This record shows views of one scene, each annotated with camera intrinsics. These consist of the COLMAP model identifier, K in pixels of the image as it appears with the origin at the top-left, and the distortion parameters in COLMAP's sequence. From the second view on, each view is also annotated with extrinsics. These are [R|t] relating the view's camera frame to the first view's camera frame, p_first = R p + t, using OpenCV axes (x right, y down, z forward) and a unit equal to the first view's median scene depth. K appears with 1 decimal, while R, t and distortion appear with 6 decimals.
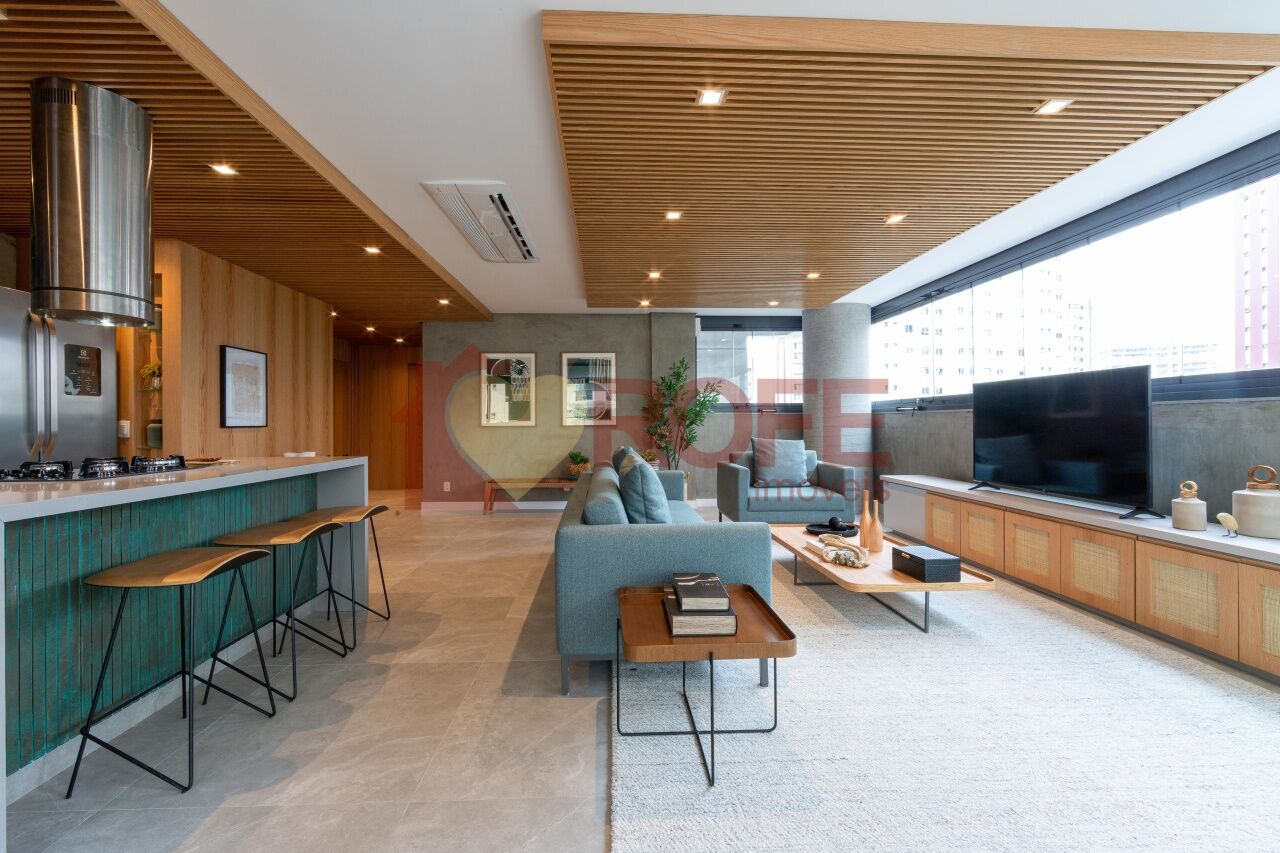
lens RADIAL K [[506.8, 0, 634.2], [0, 506.8, 423.6], [0, 0, 1]] dist [-0.003362, -0.000108]
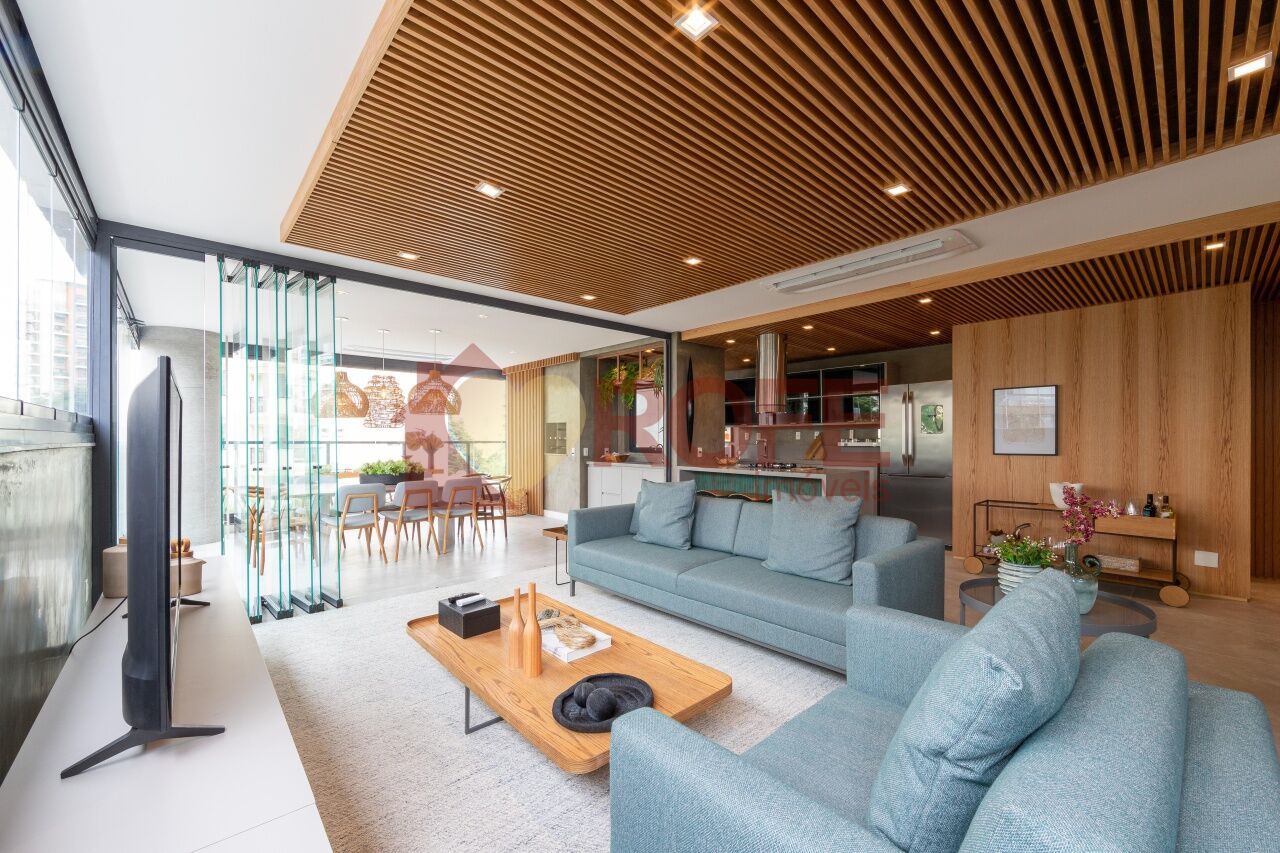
lens RADIAL K [[506.8, 0, 639.9], [0, 506.8, 437.8], [0, 0, 1]] dist [-0.003362, -0.000108]
pose [[-0.773202, 0.005244, -0.634138, 0.569122], [0.004862, 0.999985, 0.002342, -0.033676], [0.634141, -0.001273, -0.773216, 1.189869]]
